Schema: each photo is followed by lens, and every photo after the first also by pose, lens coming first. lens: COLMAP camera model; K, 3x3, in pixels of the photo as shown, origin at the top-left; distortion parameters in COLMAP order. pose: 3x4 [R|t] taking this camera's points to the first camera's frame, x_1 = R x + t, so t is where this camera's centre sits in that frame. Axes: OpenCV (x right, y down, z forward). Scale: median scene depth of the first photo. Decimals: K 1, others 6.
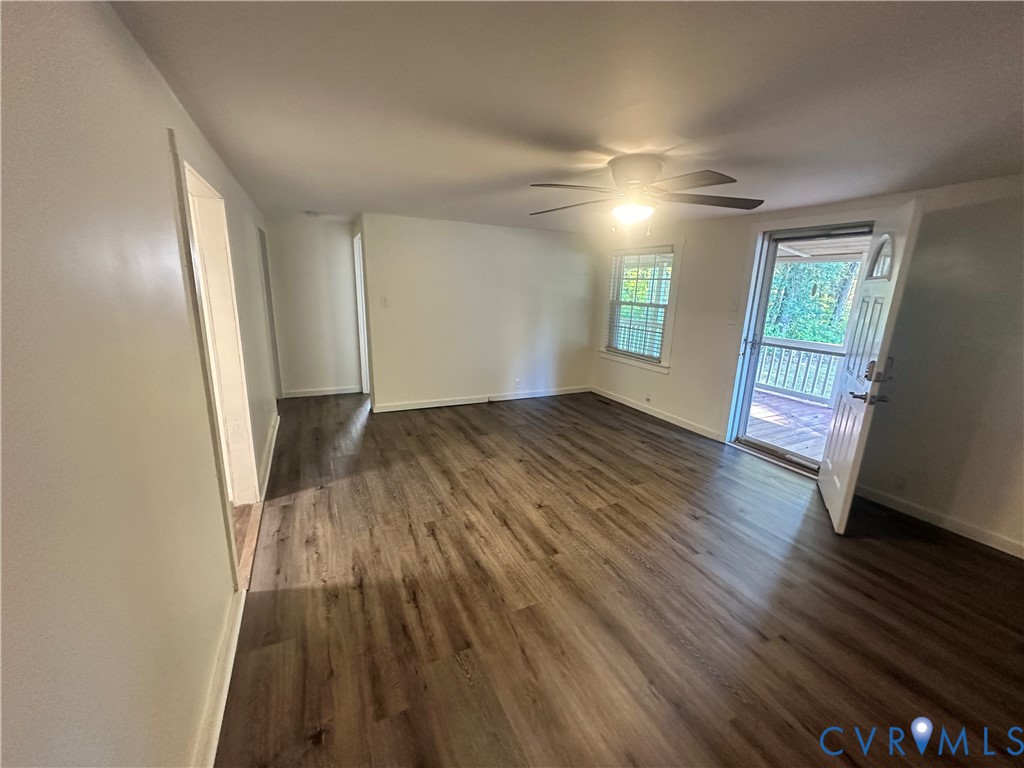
lens RADIAL K [[407.5, 0, 518.5], [0, 407.5, 389.1], [0, 0, 1]] dist [-0.003818, 0.001038]
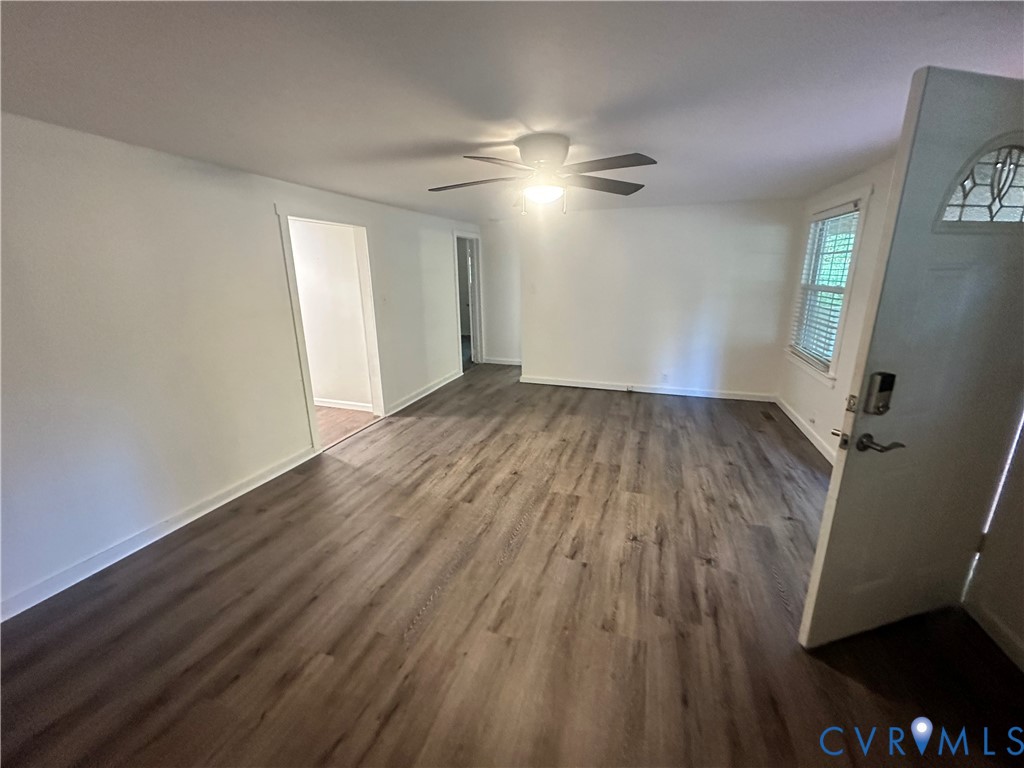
lens RADIAL K [[407.5, 0, 512.9], [0, 407.5, 389.7], [0, 0, 1]] dist [-0.003818, 0.001038]
pose [[0.706286, 0.157652, -0.690150, 0.649512], [-0.141712, 0.986641, 0.080356, -0.018576], [0.693598, 0.041048, 0.719192, 0.164254]]
